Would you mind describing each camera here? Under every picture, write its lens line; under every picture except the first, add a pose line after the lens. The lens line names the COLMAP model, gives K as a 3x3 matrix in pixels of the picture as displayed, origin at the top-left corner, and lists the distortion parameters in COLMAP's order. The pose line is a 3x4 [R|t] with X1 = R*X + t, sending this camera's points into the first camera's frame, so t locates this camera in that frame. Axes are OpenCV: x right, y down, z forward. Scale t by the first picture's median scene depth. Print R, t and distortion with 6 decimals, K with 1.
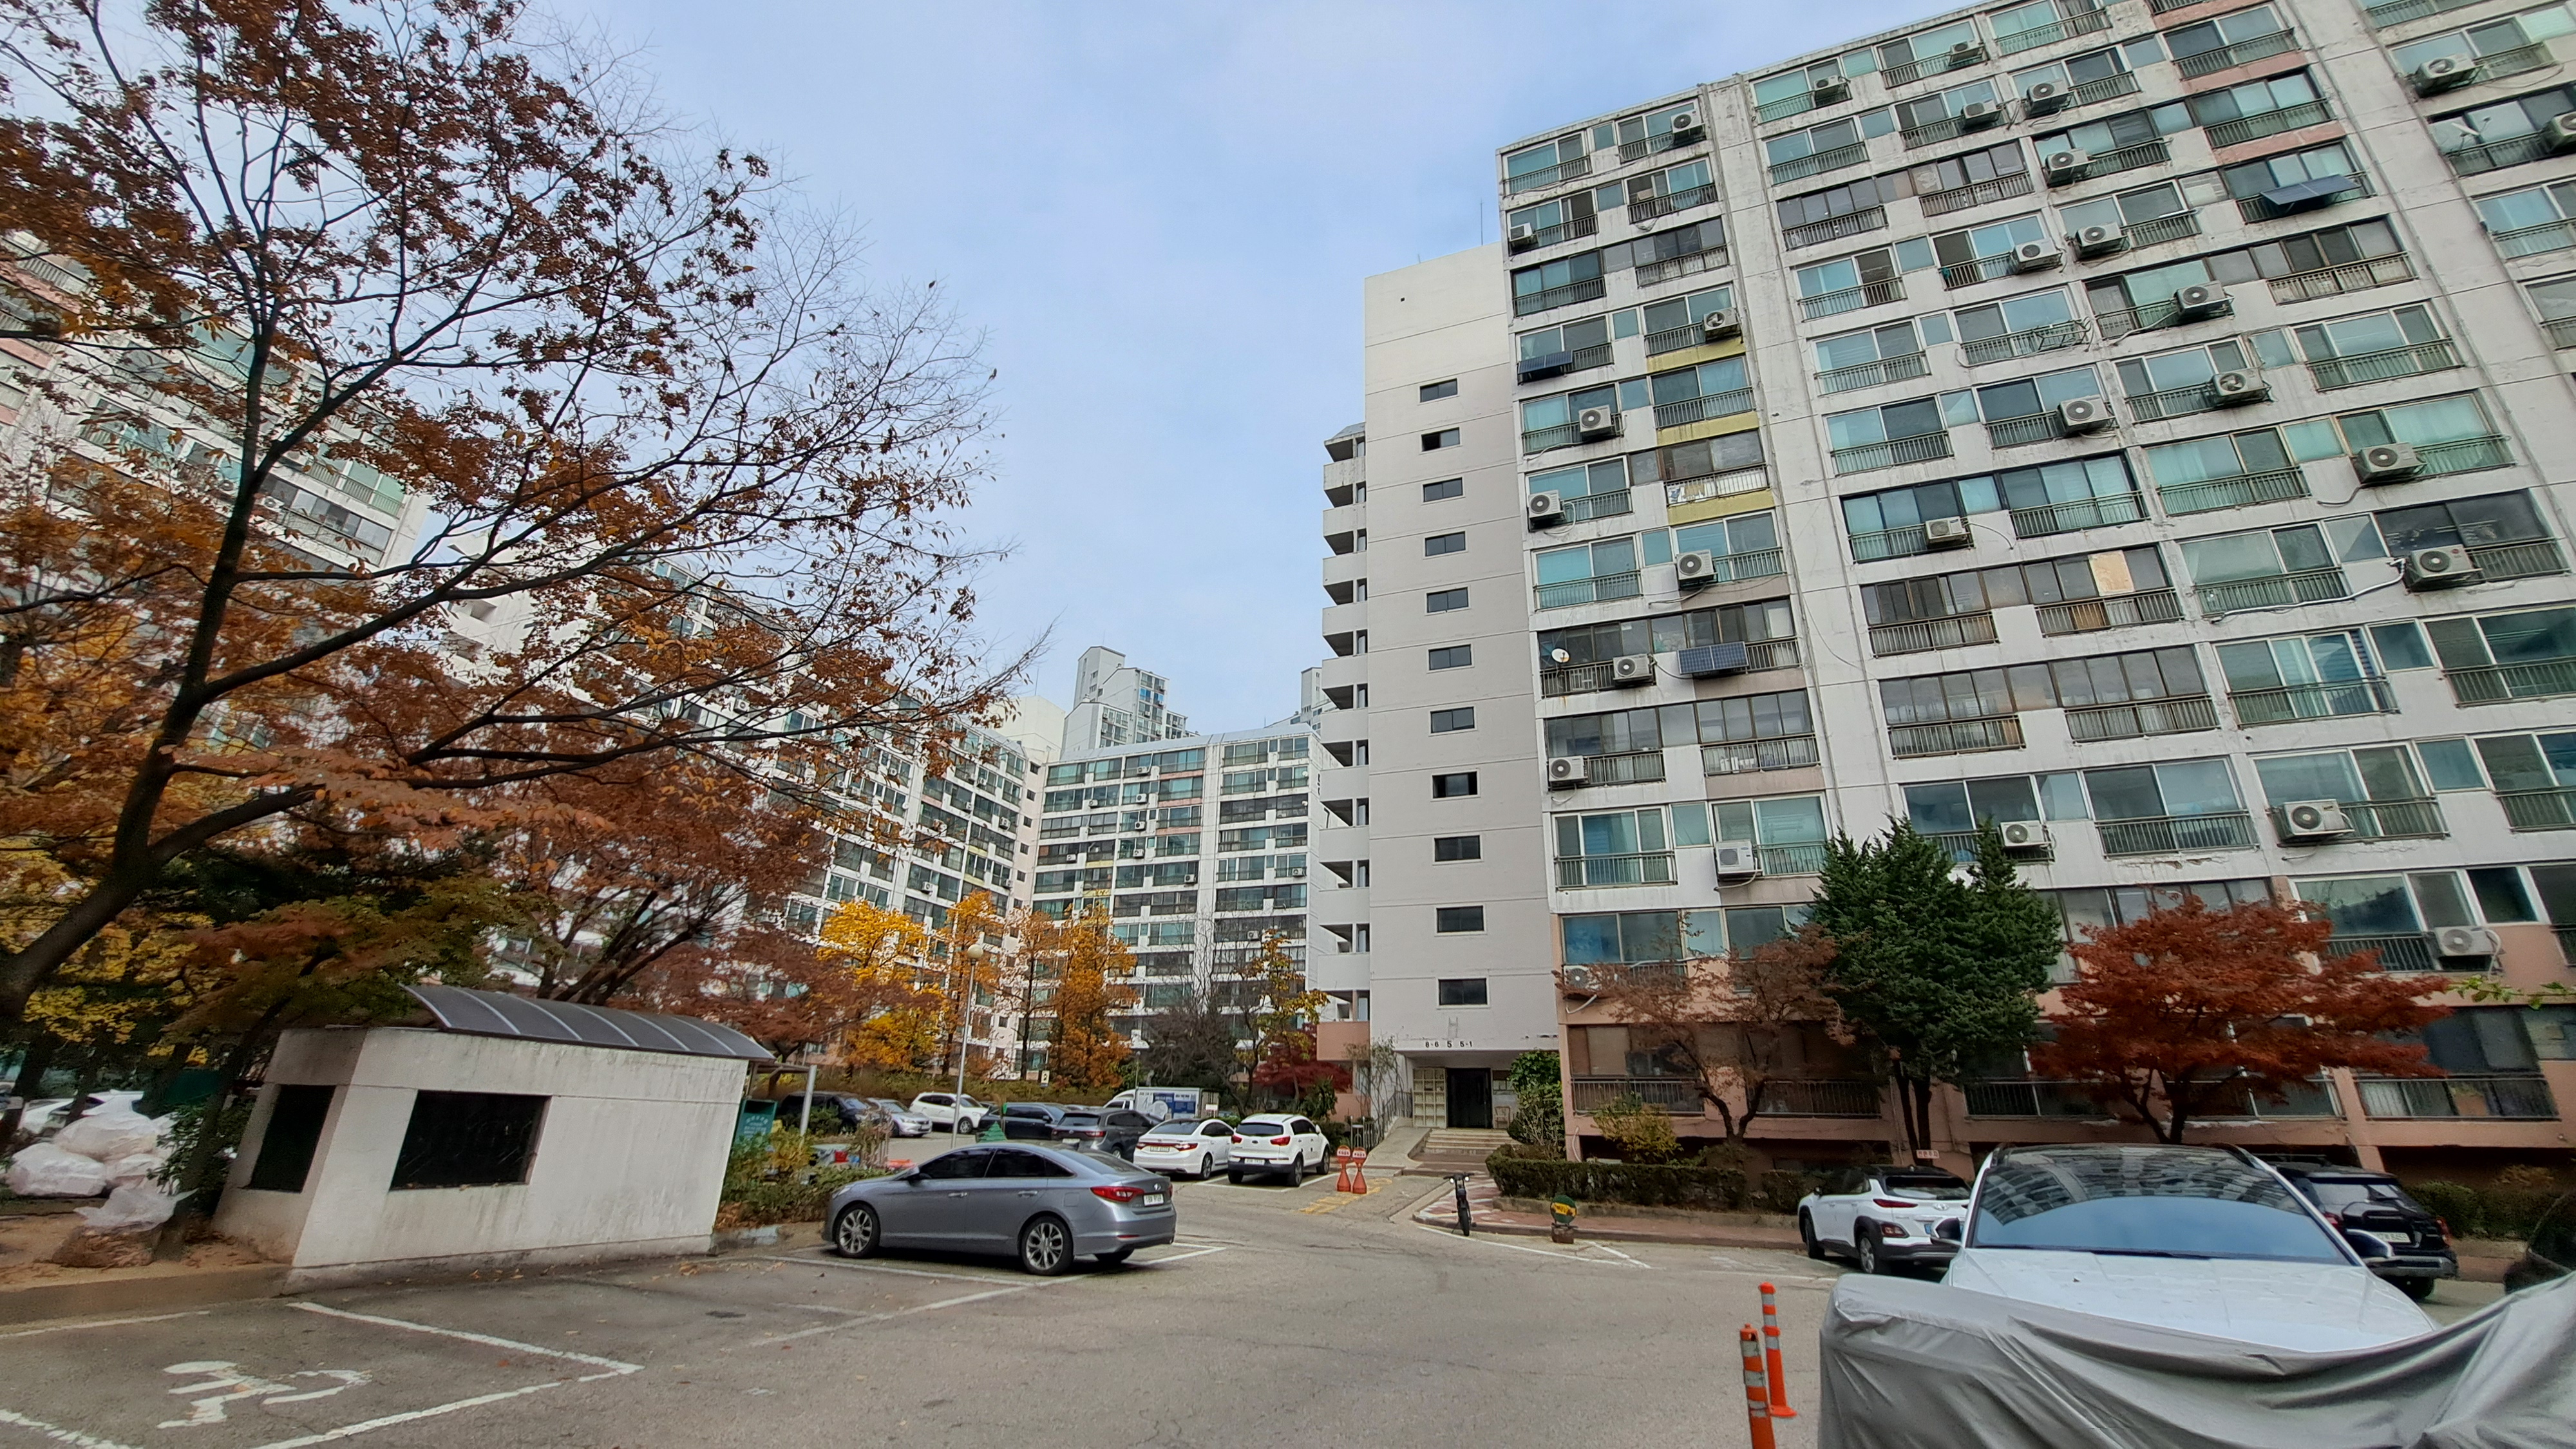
lens RADIAL K [[1010.9, 0, 1292.4], [0, 1010.9, 730.1], [0, 0, 1]] dist [-0.001161, -0.000025]
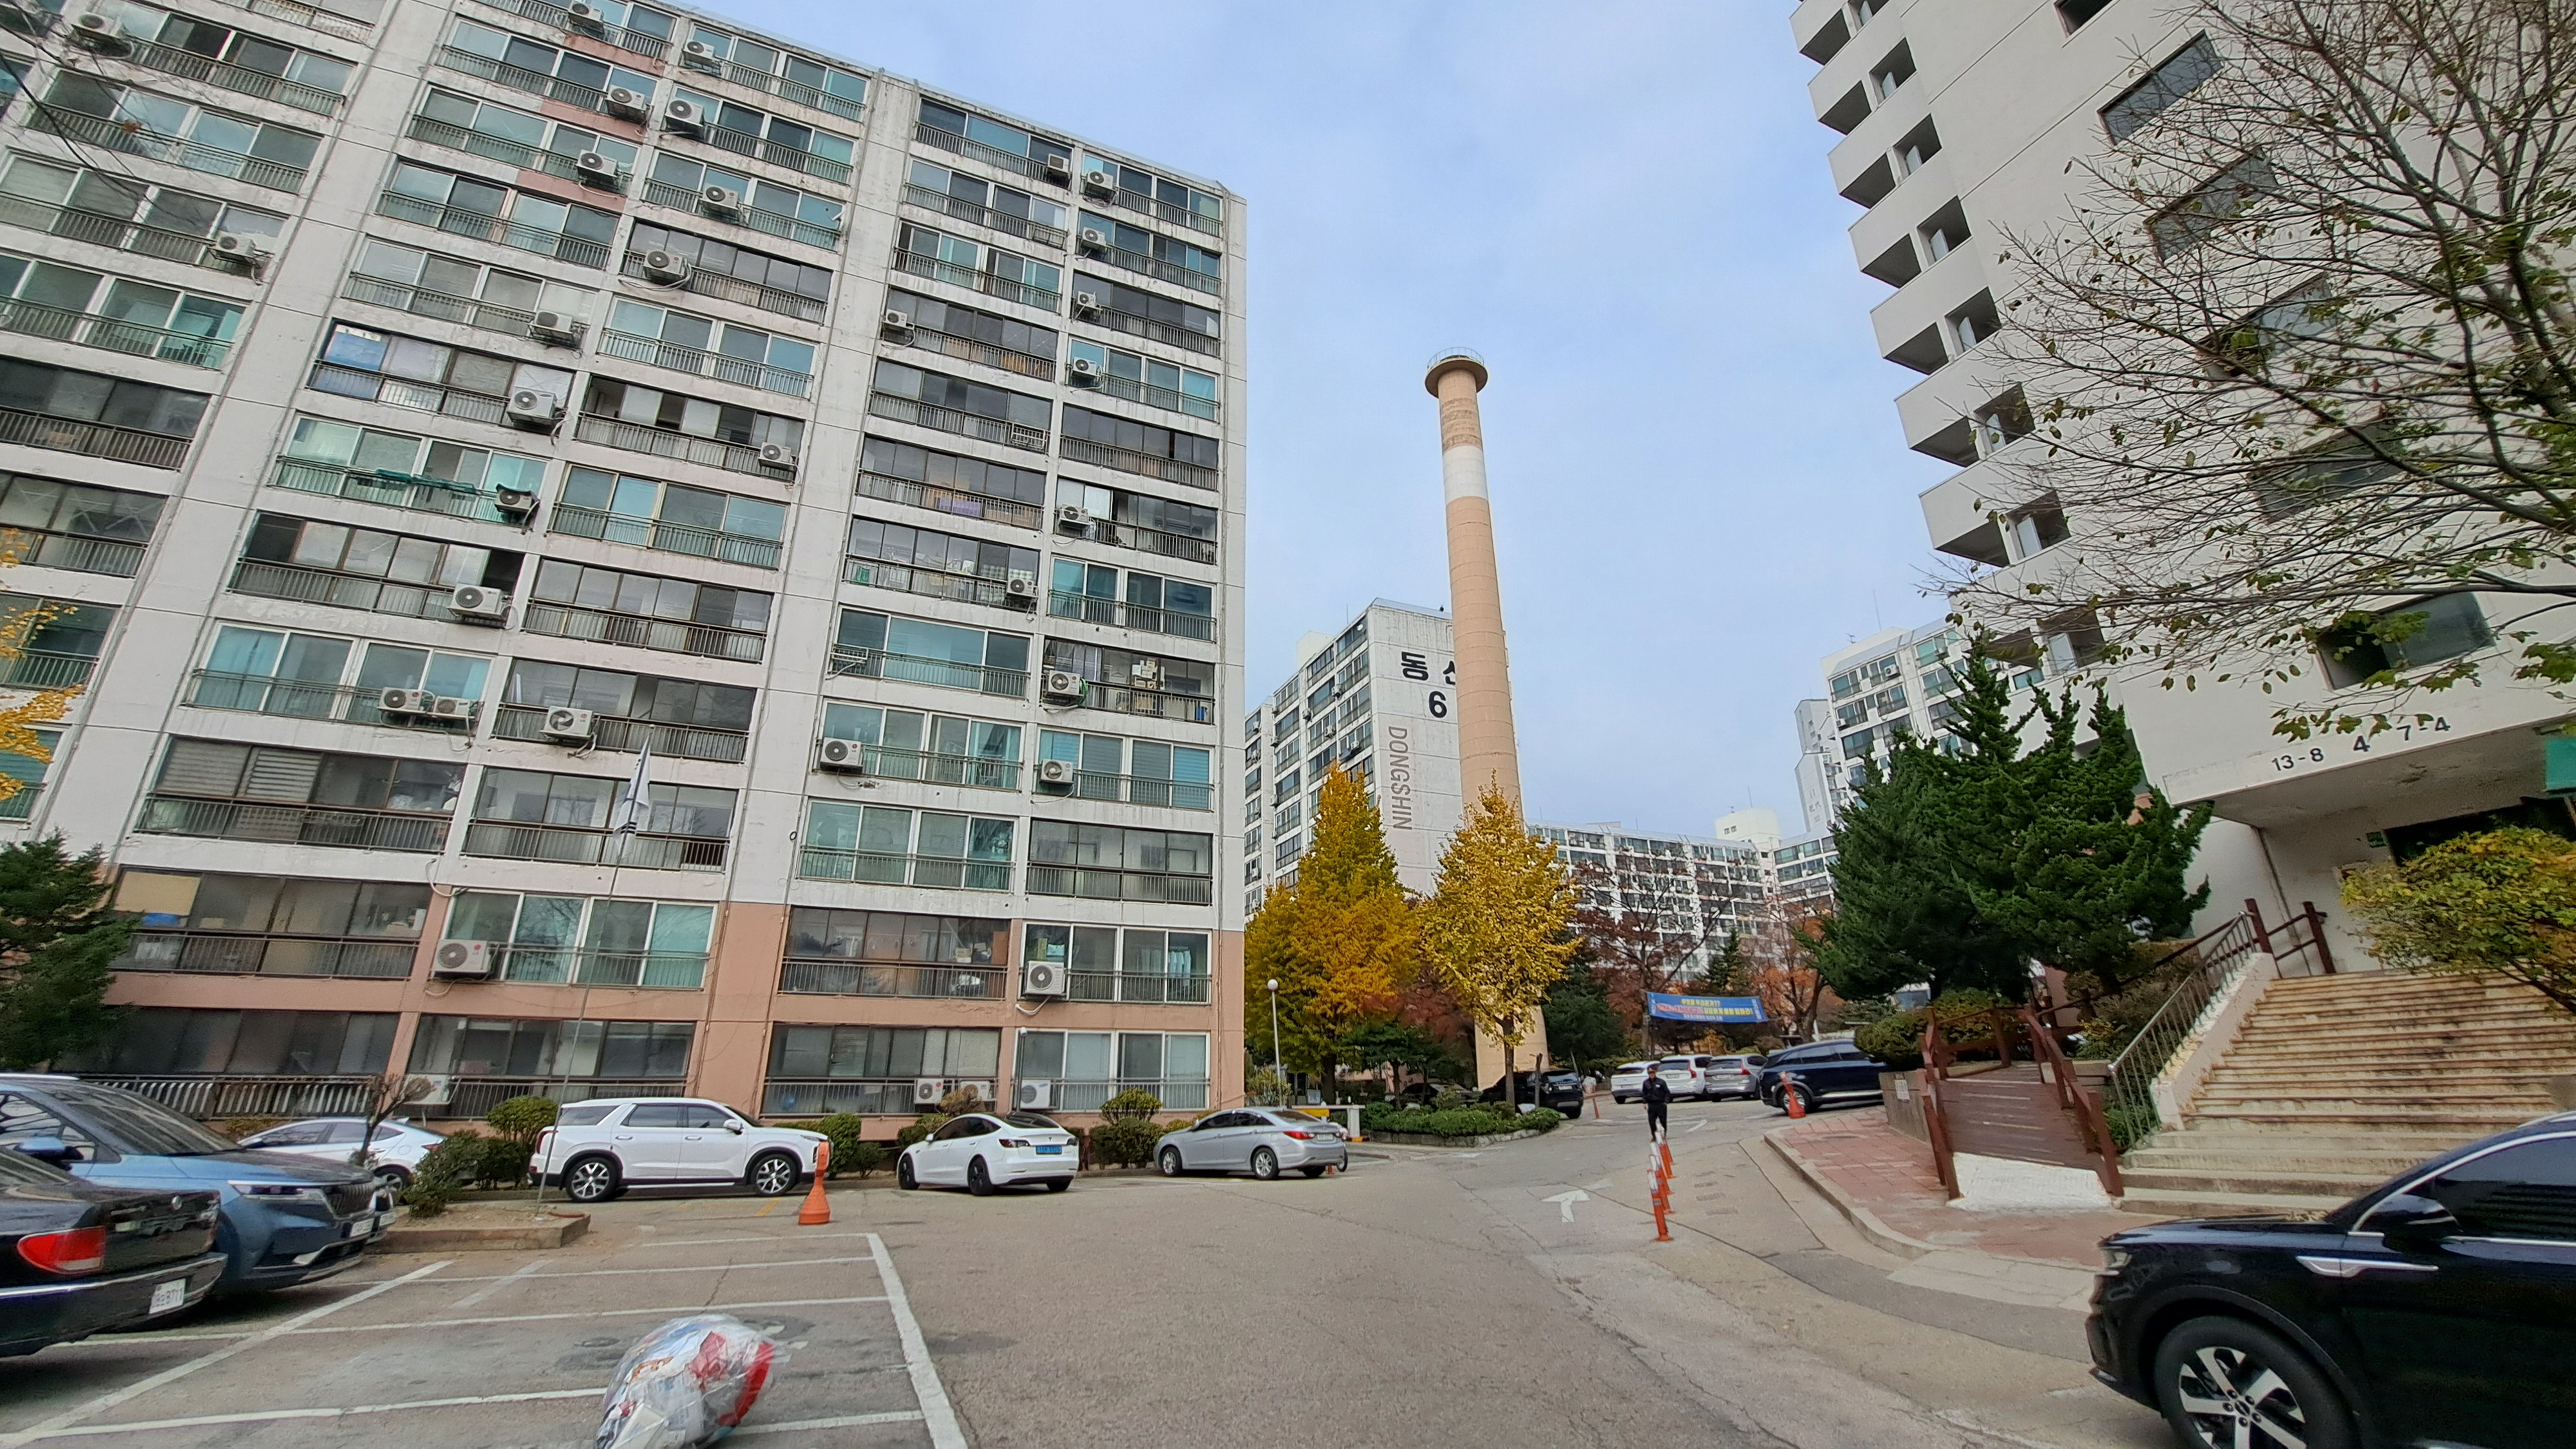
lens RADIAL K [[1010.9, 0, 1281.6], [0, 1010.9, 726.7], [0, 0, 1]] dist [-0.001161, -0.000025]
pose [[0.696067, -0.274138, -0.663580, 0.330480], [0.284215, 0.953946, -0.095963, -0.223159], [0.659327, -0.121803, 0.741925, -0.656321]]
